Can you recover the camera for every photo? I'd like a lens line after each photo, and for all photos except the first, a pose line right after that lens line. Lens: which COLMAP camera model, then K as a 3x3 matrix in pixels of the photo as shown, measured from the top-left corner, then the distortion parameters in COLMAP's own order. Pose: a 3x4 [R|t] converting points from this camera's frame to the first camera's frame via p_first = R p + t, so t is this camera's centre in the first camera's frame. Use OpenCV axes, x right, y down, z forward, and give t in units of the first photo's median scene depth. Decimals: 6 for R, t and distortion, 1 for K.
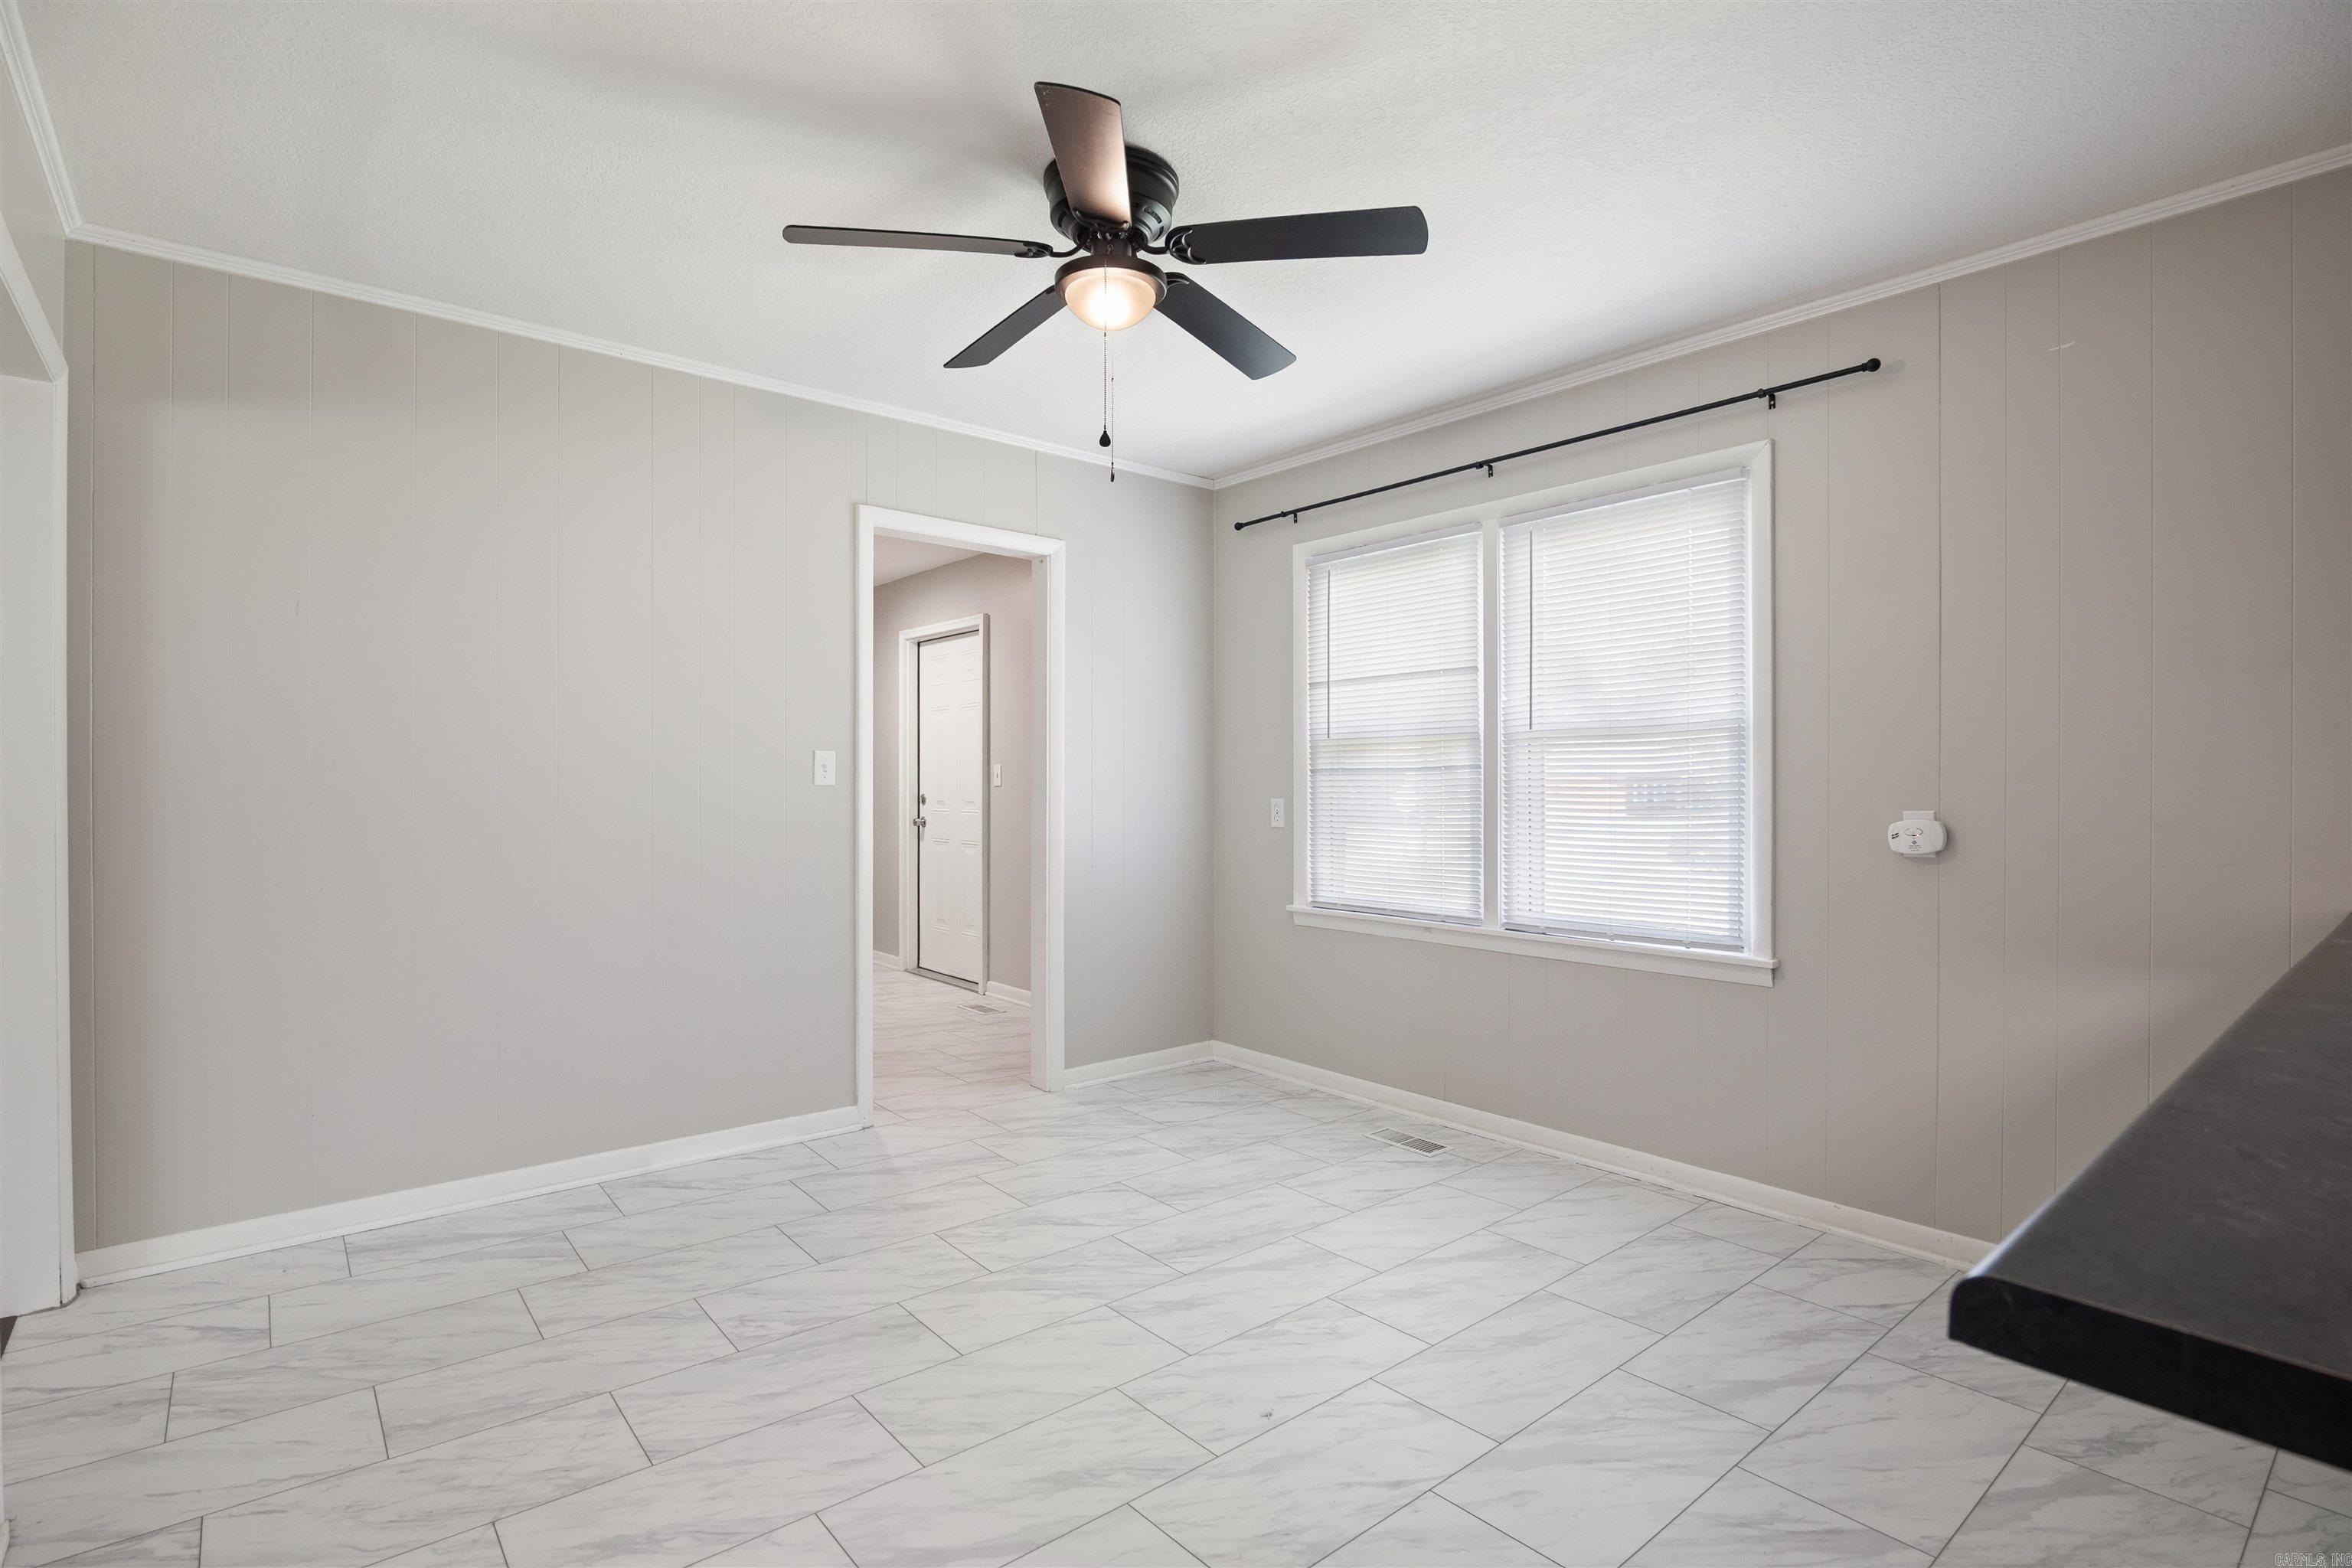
lens RADIAL K [[1105.8, 0, 1172.4], [0, 1105.8, 779.6], [0, 0, 1]] dist [-0.024224, 0.006325]
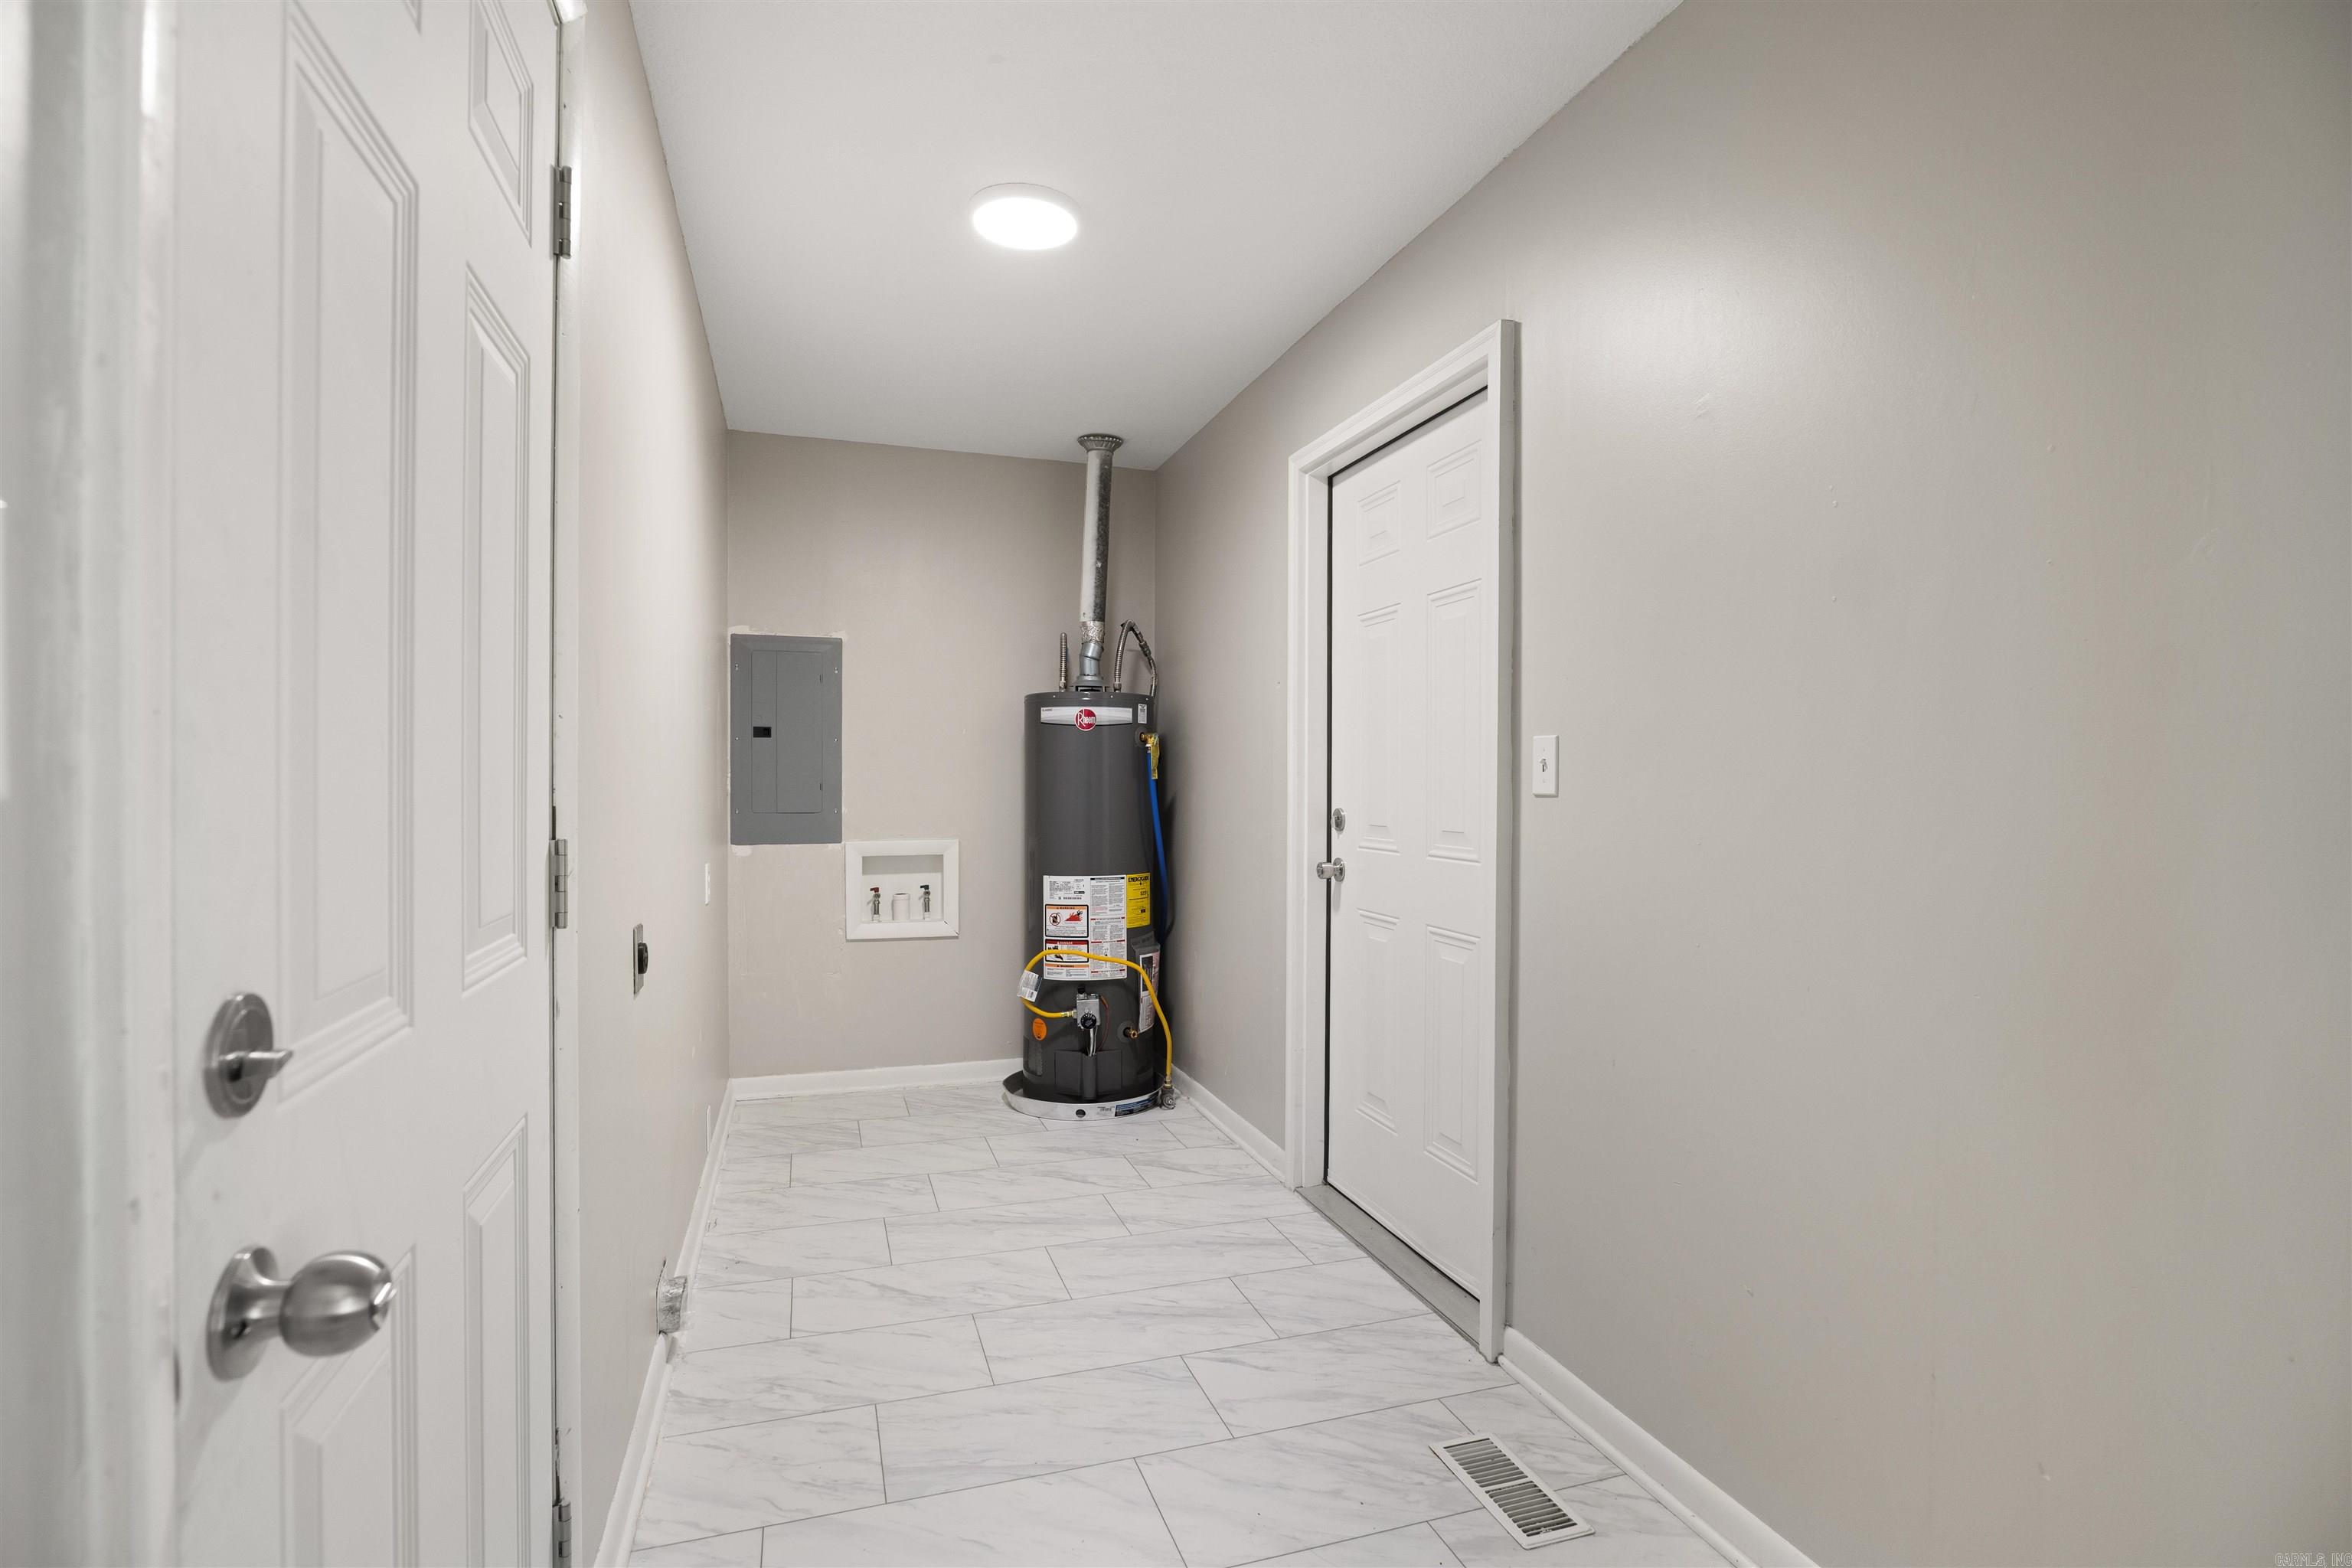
lens RADIAL K [[1105.8, 0, 1169.2], [0, 1105.8, 784.4], [0, 0, 1]] dist [-0.024224, 0.006325]
pose [[0.928994, 0.007416, -0.370021, -0.123364], [-0.006177, 0.999971, 0.004532, 0.001414], [0.370043, -0.001925, 0.929012, 0.556085]]
